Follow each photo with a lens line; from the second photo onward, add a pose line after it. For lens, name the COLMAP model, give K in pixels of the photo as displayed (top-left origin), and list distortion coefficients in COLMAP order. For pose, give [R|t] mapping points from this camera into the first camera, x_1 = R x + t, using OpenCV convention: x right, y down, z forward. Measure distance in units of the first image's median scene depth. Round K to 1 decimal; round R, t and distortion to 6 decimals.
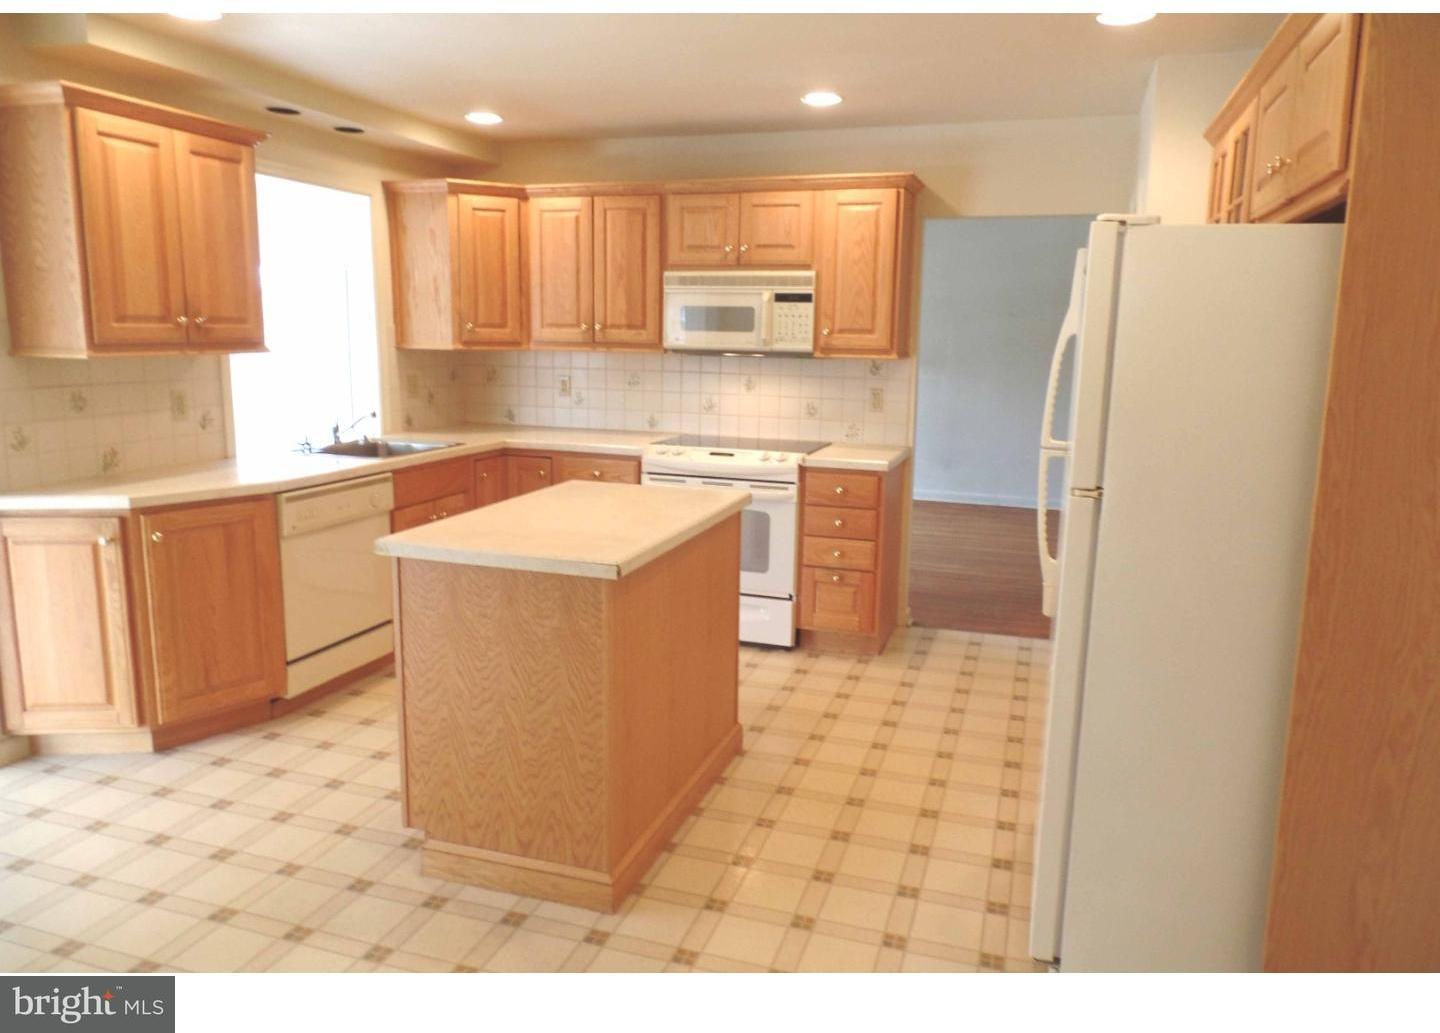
lens RADIAL K [[1013.1, 0, 718.4], [0, 1013.1, 511.6], [0, 0, 1]] dist [-0.001903, 0.009496]
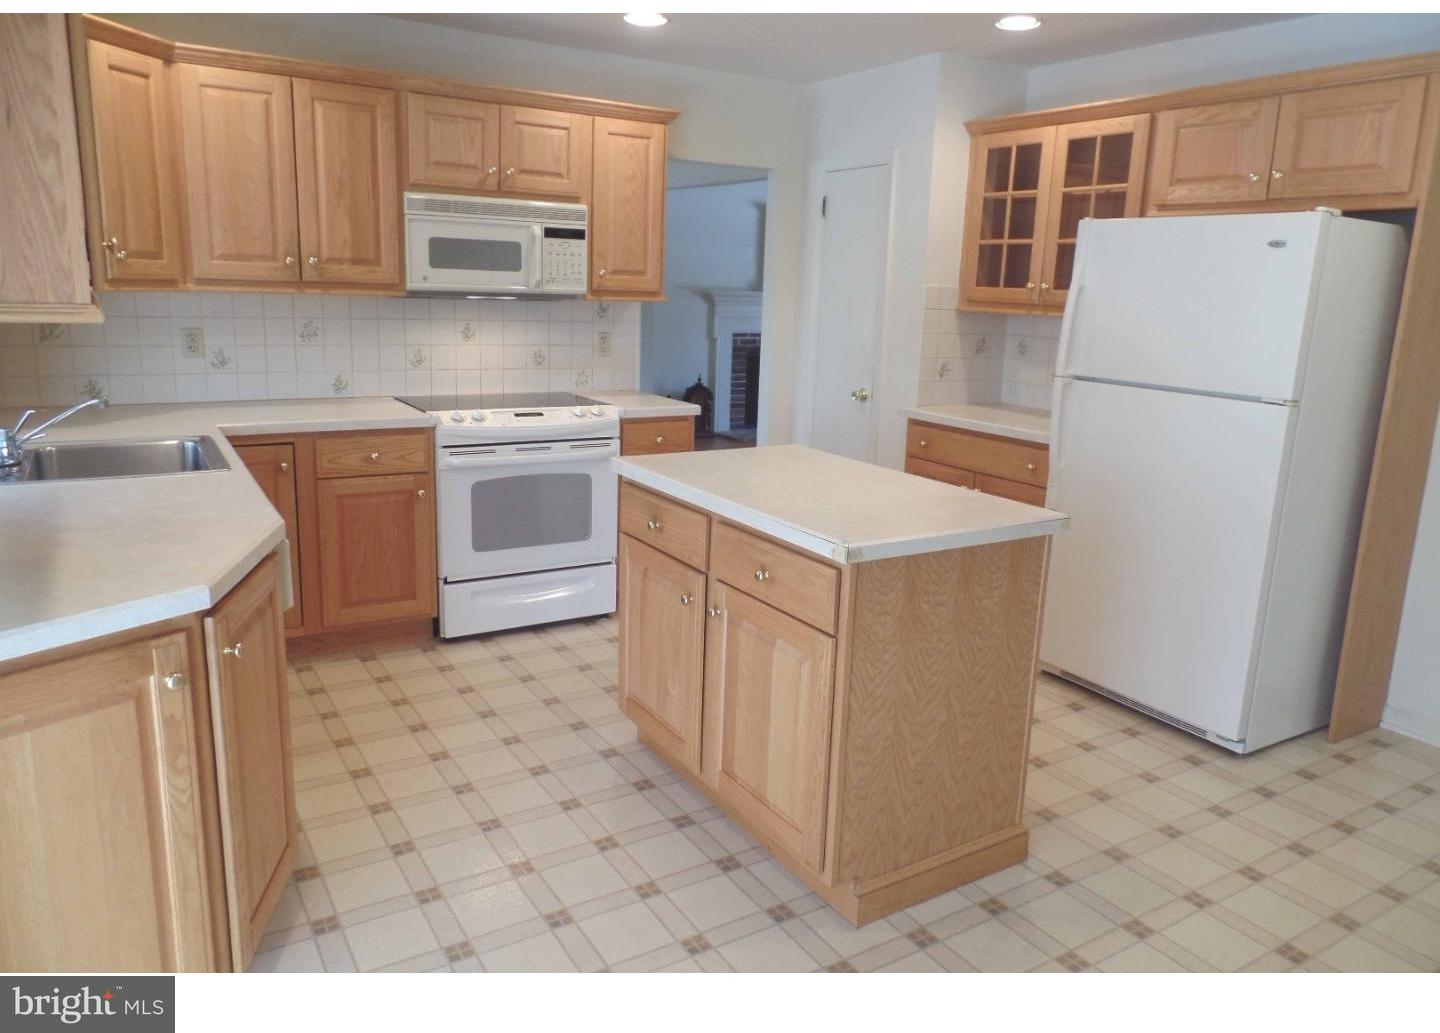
lens RADIAL K [[1013.1, 0, 724.7], [0, 1013.1, 513.0], [0, 0, 1]] dist [-0.001903, 0.009496]
pose [[0.627294, -0.168314, 0.760377, -0.553799], [0.117454, 0.985645, 0.121281, -0.058157], [-0.769874, 0.013230, 0.638058, 0.315764]]
